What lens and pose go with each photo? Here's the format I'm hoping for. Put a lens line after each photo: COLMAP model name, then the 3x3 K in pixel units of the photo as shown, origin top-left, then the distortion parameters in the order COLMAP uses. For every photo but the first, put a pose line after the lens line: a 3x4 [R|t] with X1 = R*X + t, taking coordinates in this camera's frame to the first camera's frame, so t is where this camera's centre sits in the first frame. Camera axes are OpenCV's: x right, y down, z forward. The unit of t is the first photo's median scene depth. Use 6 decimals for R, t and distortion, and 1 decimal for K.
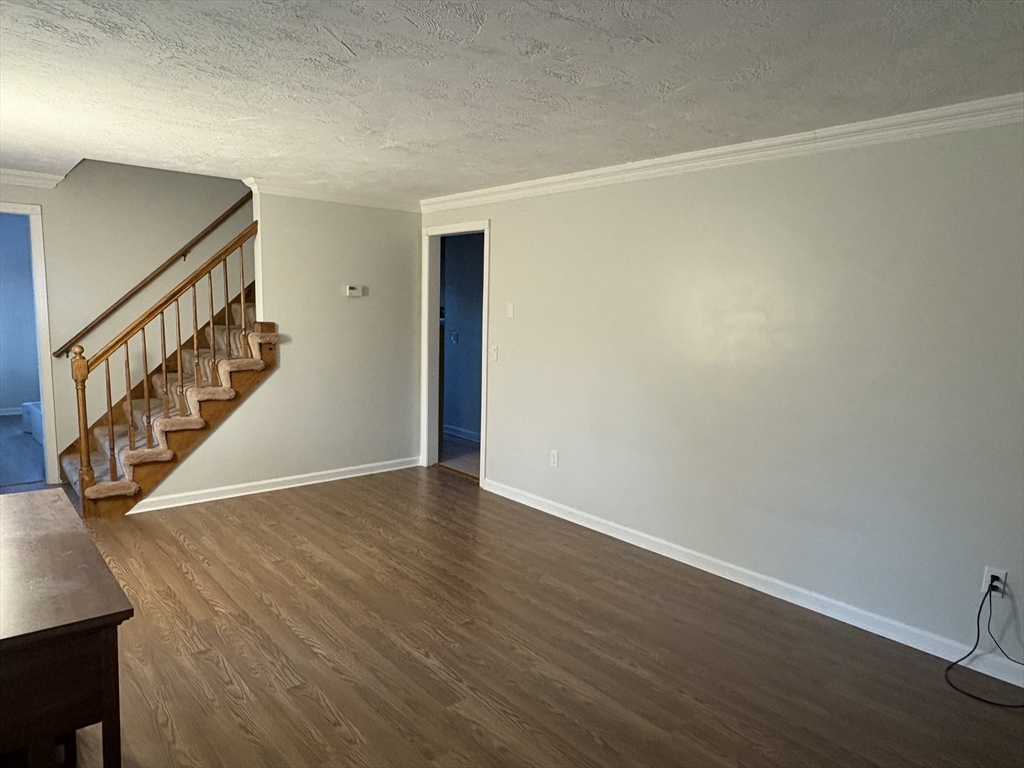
lens RADIAL K [[652.4, 0, 511.9], [0, 652.4, 385.8], [0, 0, 1]] dist [0.000407, -0.000255]
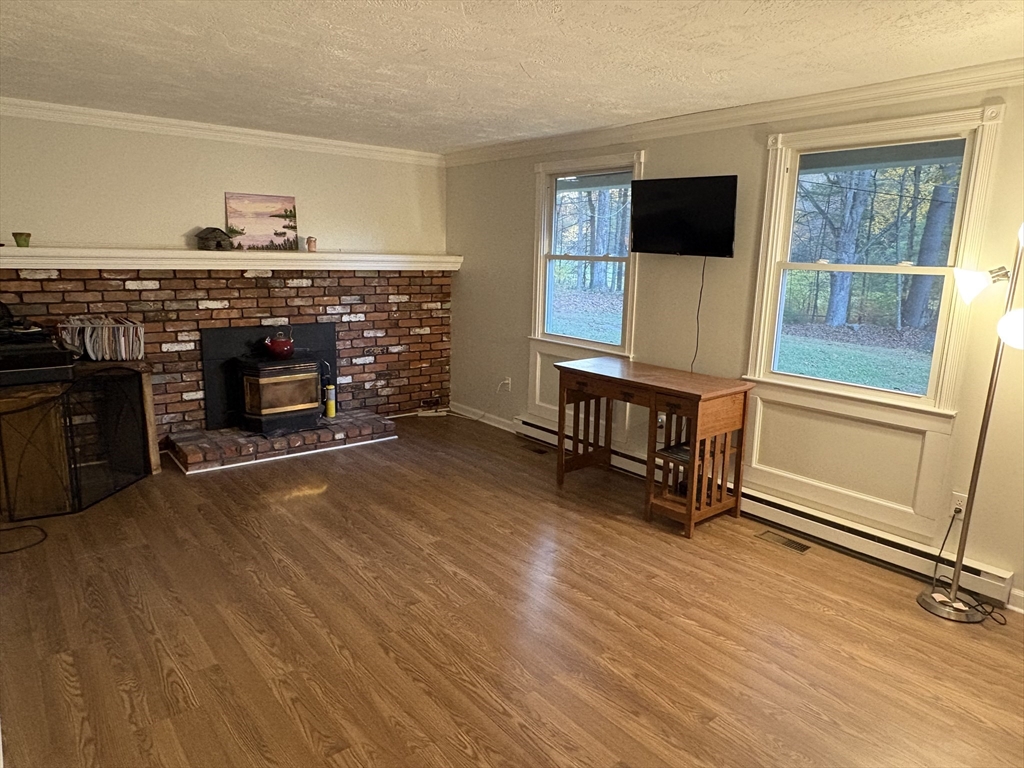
lens RADIAL K [[652.4, 0, 513.4], [0, 652.4, 385.0], [0, 0, 1]] dist [0.000407, -0.000255]
pose [[-0.998186, -0.056765, 0.020068, -0.220153], [-0.047111, 0.943941, 0.326736, -0.251966], [-0.037490, 0.325198, -0.944903, 1.834662]]
